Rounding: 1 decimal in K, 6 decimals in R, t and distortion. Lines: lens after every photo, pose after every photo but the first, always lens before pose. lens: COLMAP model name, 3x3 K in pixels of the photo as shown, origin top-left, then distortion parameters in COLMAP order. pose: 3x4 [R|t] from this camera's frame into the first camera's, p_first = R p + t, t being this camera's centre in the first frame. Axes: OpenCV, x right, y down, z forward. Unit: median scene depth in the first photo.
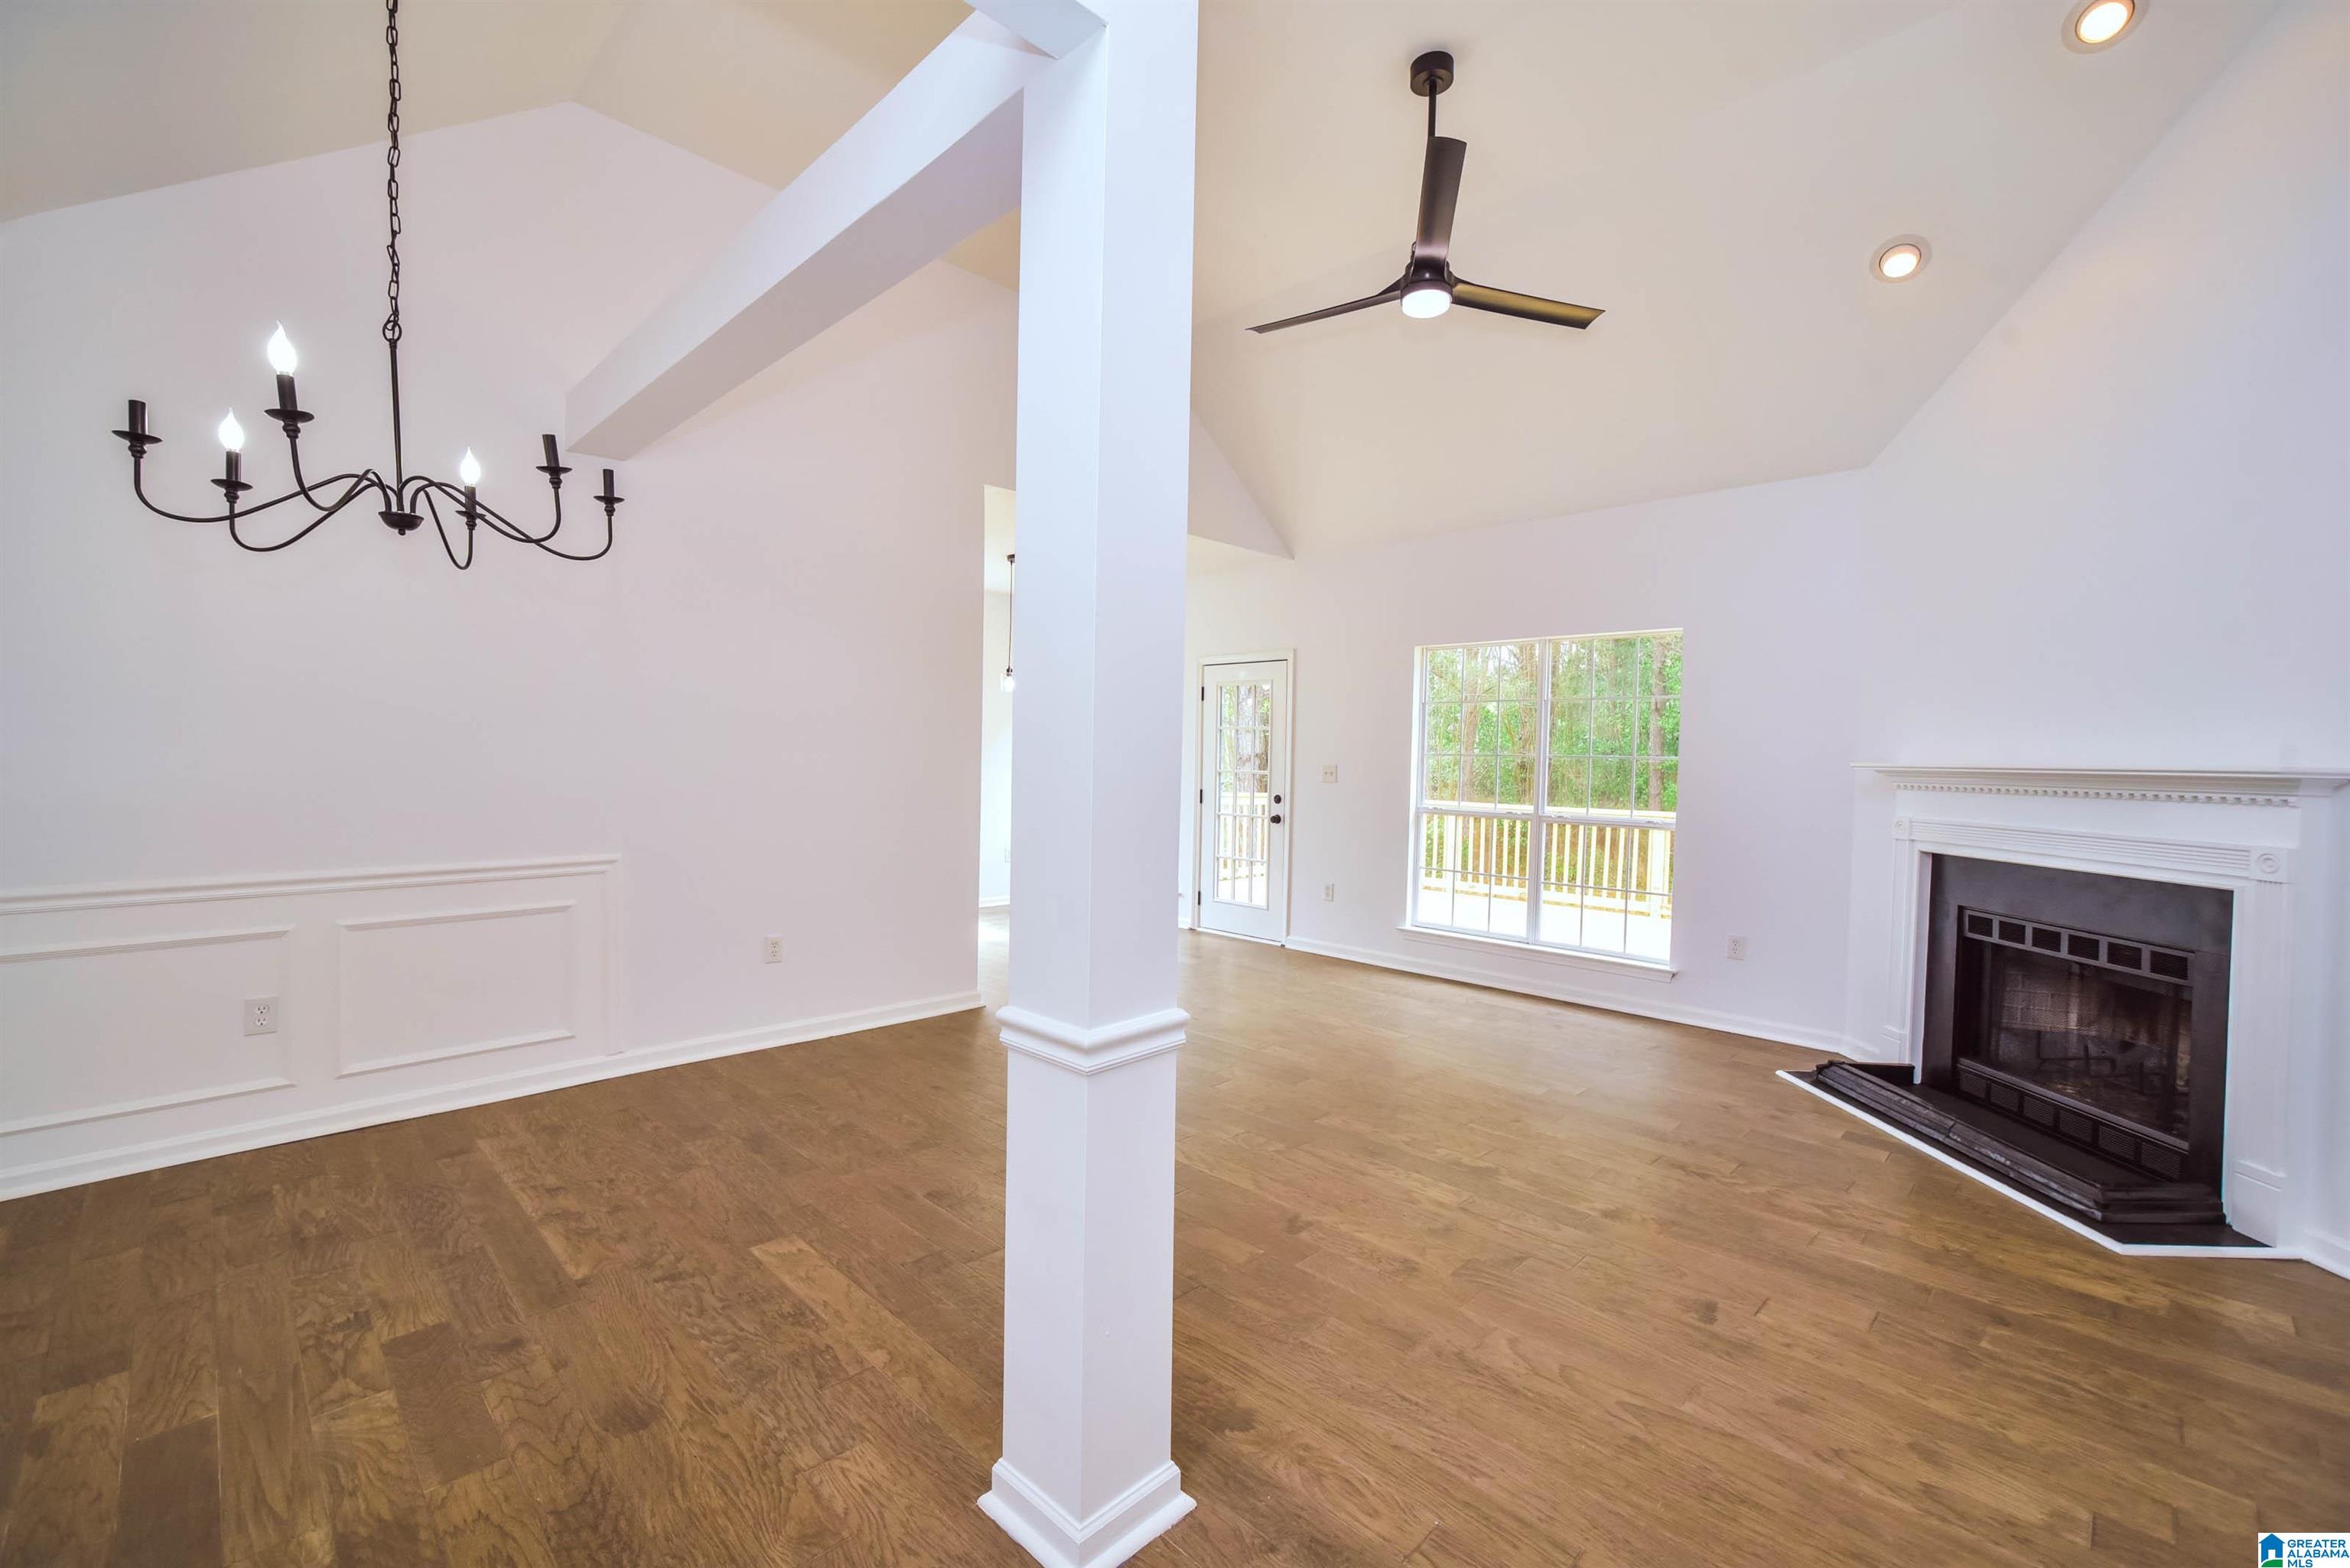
lens RADIAL K [[987.7, 0, 1167.0], [0, 987.7, 762.8], [0, 0, 1]] dist [-0.013818, 0.010730]
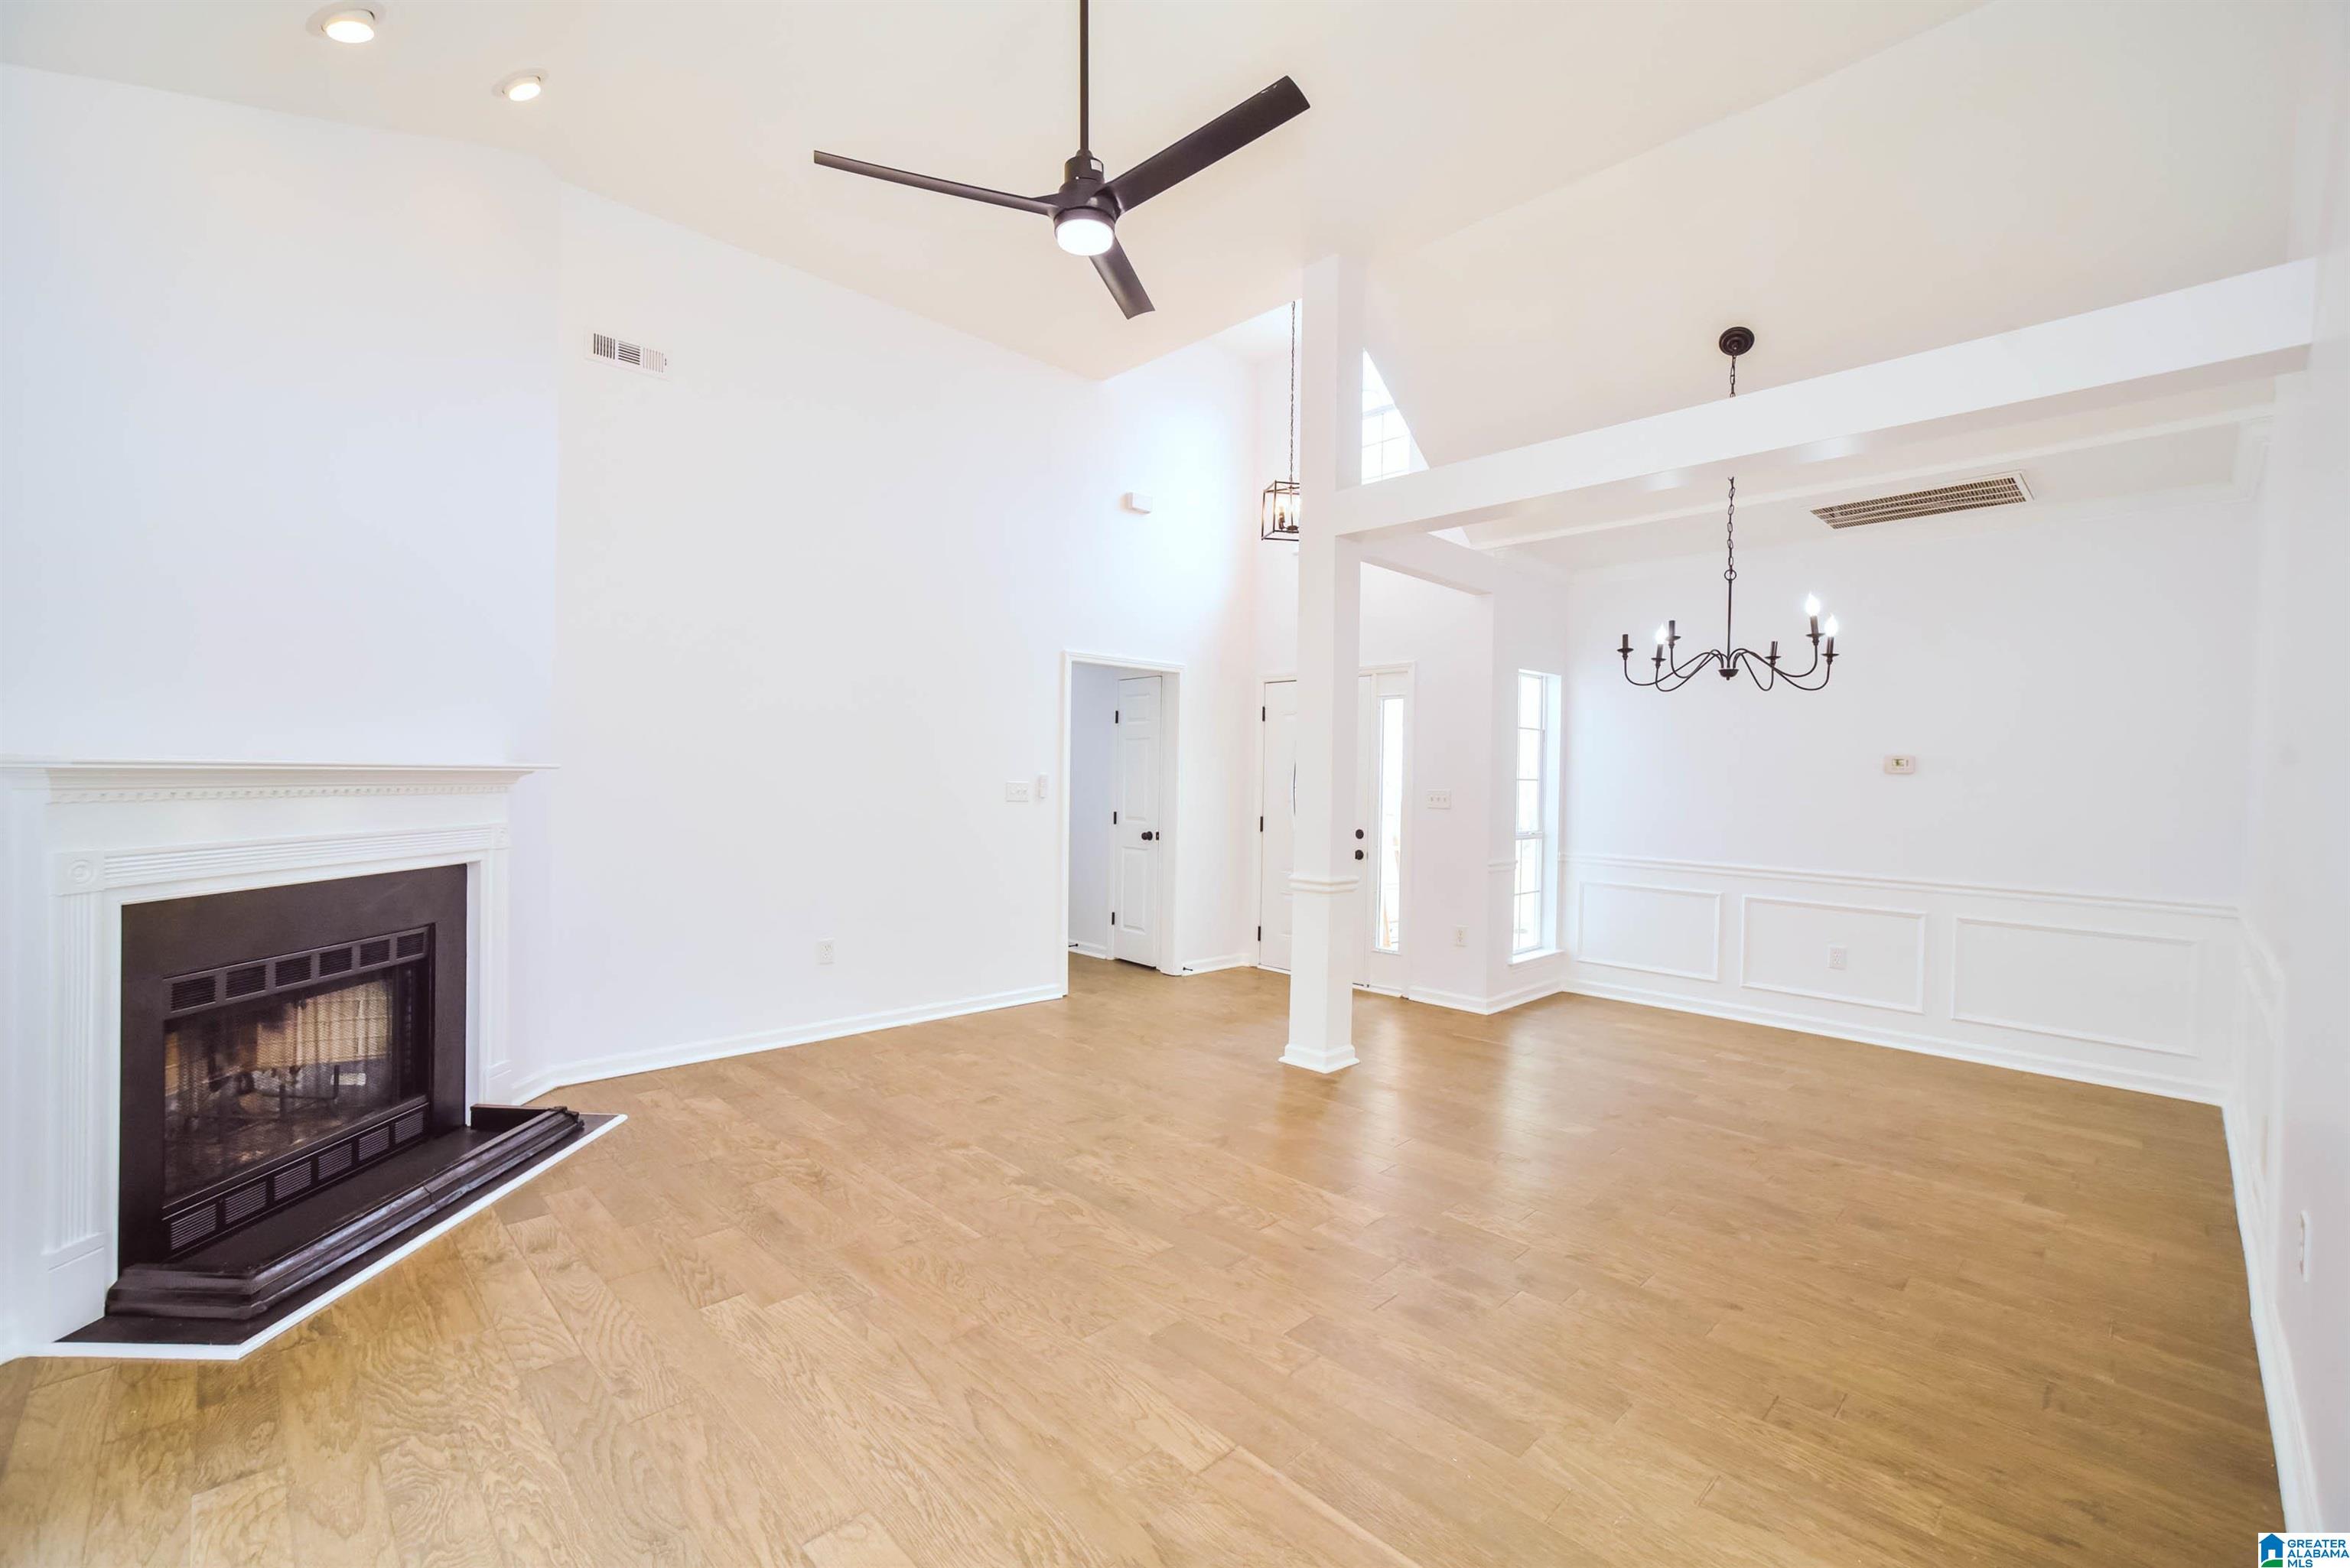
lens RADIAL K [[987.7, 0, 1178.7], [0, 987.7, 785.0], [0, 0, 1]] dist [-0.013818, 0.010730]
pose [[-0.999389, -0.034938, 0.000501, 0.163567], [-0.034926, 0.999275, 0.015186, -0.013985], [-0.001031, 0.015159, -0.999885, 1.851998]]
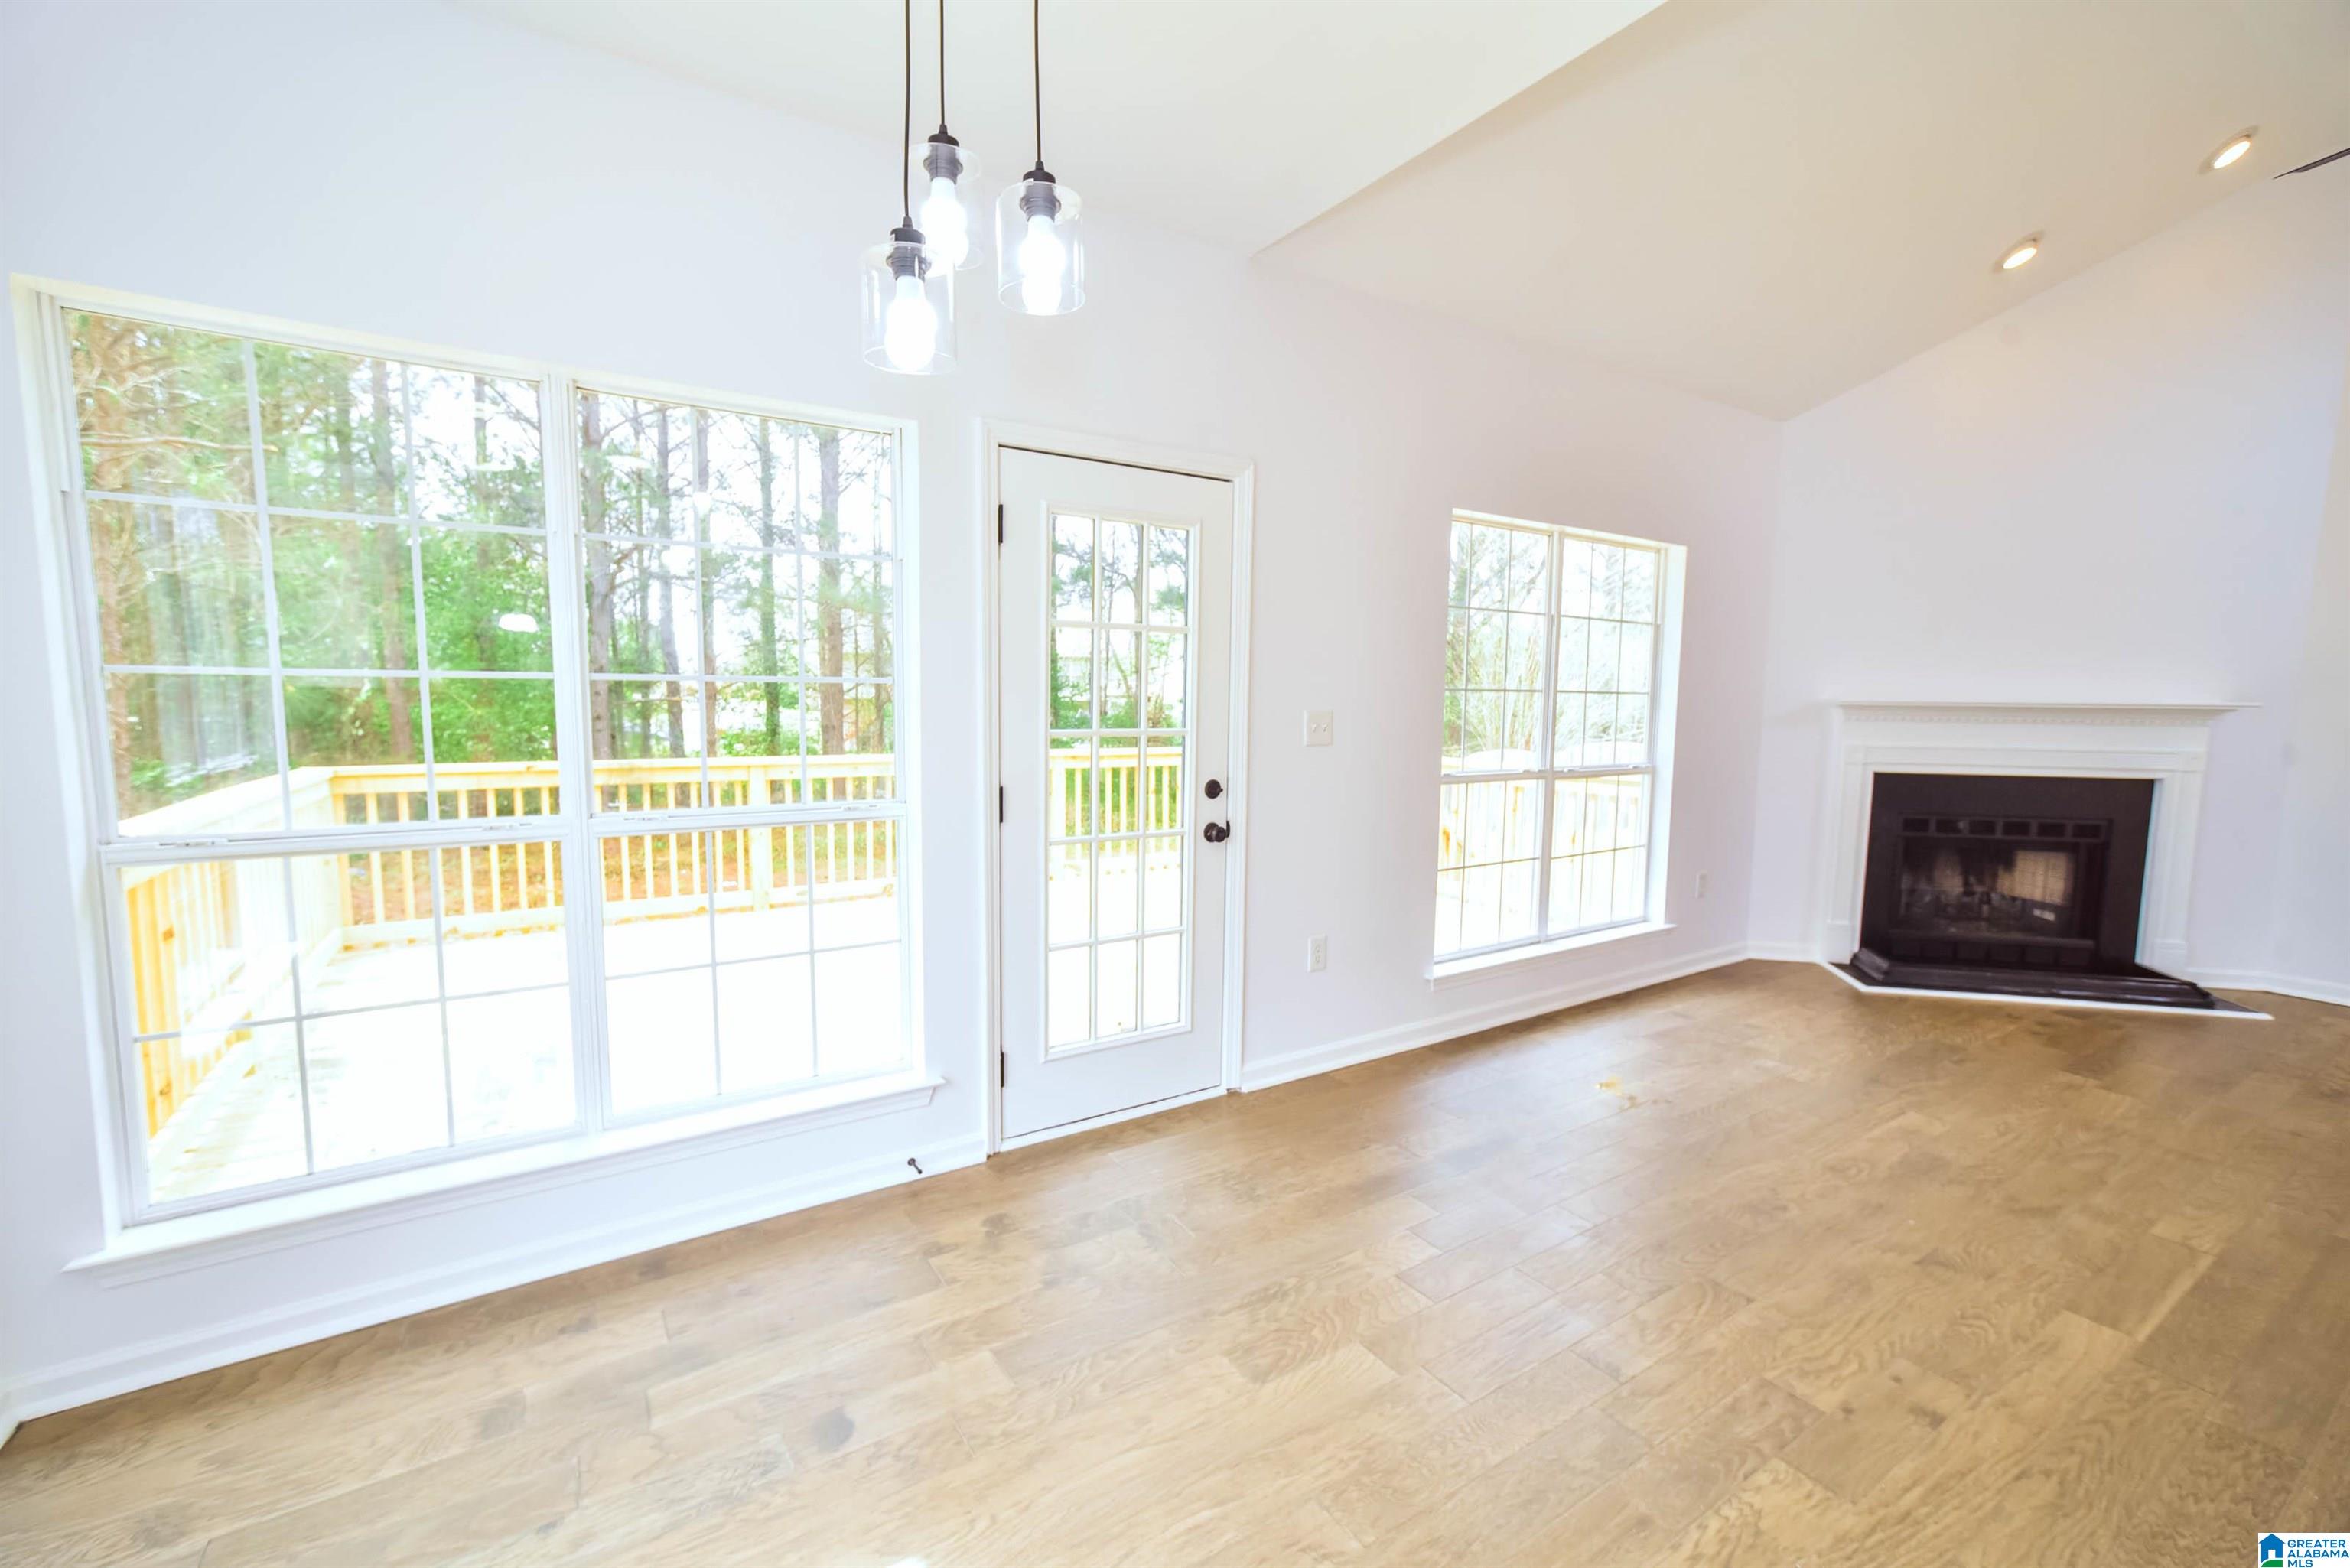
lens RADIAL K [[987.7, 0, 1150.1], [0, 987.7, 789.5], [0, 0, 1]] dist [-0.013818, 0.010730]
pose [[0.206387, -0.114465, 0.971752, -0.680141], [-0.001507, 0.993095, 0.117299, -0.032680], [-0.978469, -0.025674, 0.204790, 1.890532]]
